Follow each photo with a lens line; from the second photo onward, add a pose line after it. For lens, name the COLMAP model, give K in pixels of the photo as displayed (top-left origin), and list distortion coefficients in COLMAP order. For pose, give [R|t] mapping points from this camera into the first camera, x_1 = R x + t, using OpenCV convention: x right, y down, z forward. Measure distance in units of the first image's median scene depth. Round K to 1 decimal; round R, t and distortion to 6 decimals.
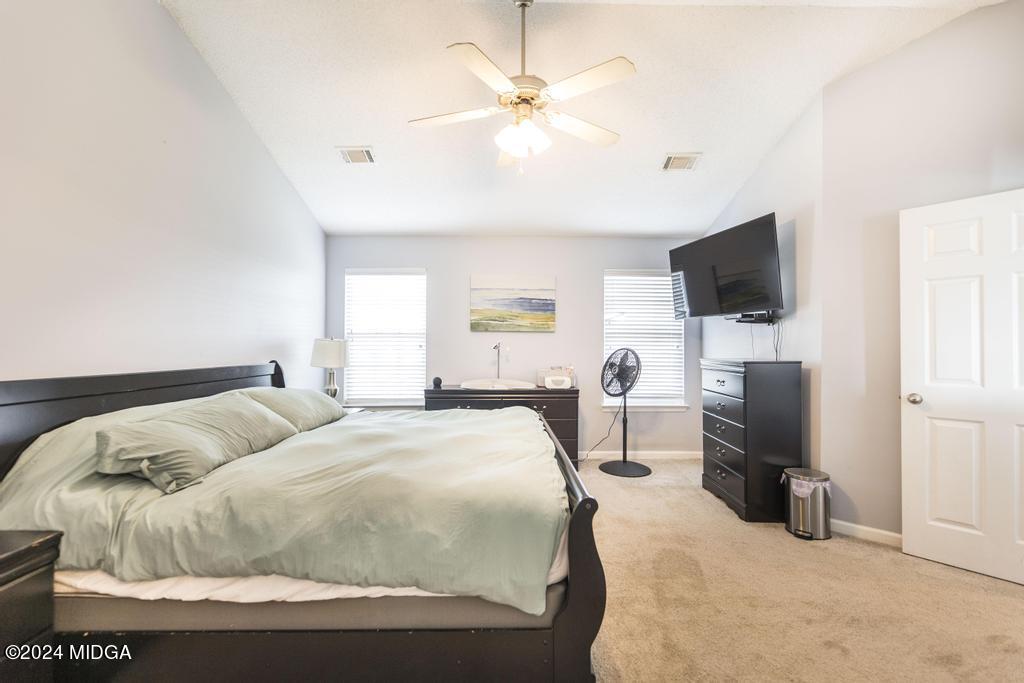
lens RADIAL K [[406.9, 0, 506.6], [0, 406.9, 341.7], [0, 0, 1]] dist [0.000239, 0.000189]
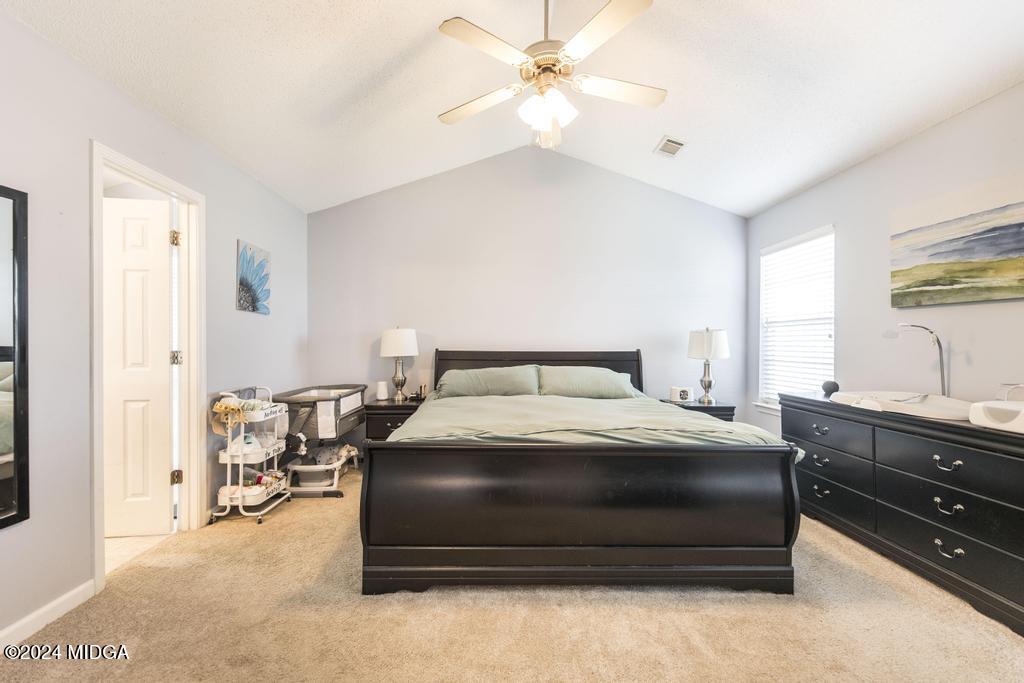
lens RADIAL K [[406.9, 0, 506.6], [0, 406.9, 341.7], [0, 0, 1]] dist [0.000239, 0.000189]
pose [[0.026570, -0.002755, -0.999643, 0.484353], [0.012158, 0.999923, -0.002432, 0.016305], [0.999573, -0.012089, 0.026601, 0.430005]]
